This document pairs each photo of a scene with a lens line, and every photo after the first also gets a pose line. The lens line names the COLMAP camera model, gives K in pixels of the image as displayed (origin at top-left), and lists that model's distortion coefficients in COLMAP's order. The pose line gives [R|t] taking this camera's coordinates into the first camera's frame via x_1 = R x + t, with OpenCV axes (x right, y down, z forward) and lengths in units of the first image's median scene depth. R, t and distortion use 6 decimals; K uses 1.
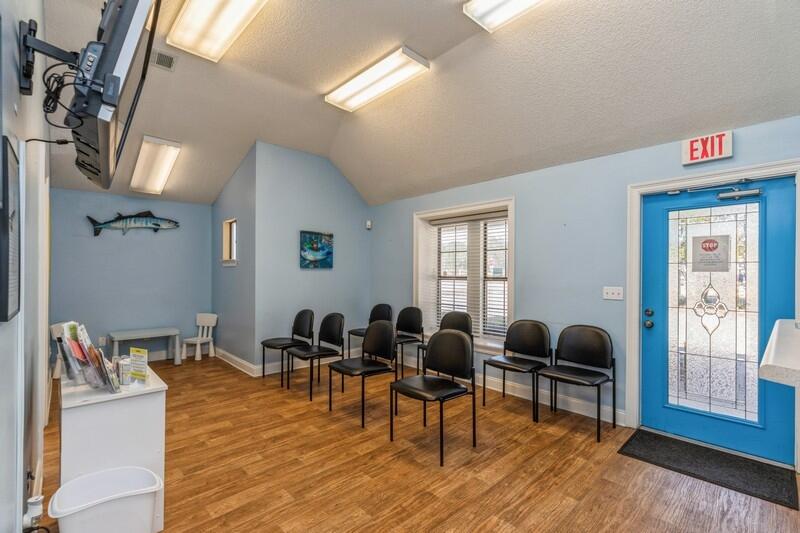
lens RADIAL K [[362.1, 0, 400.7], [0, 362.1, 269.0], [0, 0, 1]] dist [0.003947, -0.000225]
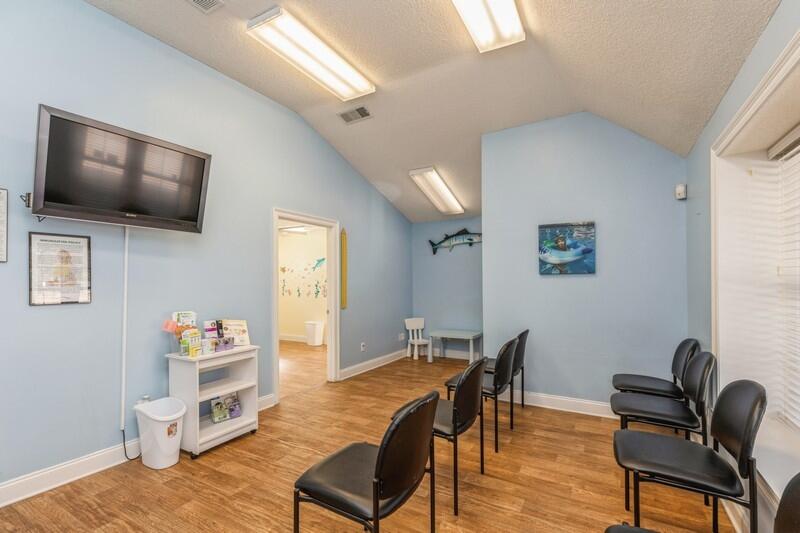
lens RADIAL K [[362.1, 0, 396.5], [0, 362.1, 276.1], [0, 0, 1]] dist [0.003947, -0.000225]
pose [[0.269904, -0.022090, -0.962634, 0.363827], [0.015430, 0.999708, -0.018614, 0.009446], [0.962764, -0.009829, 0.270166, 0.496421]]
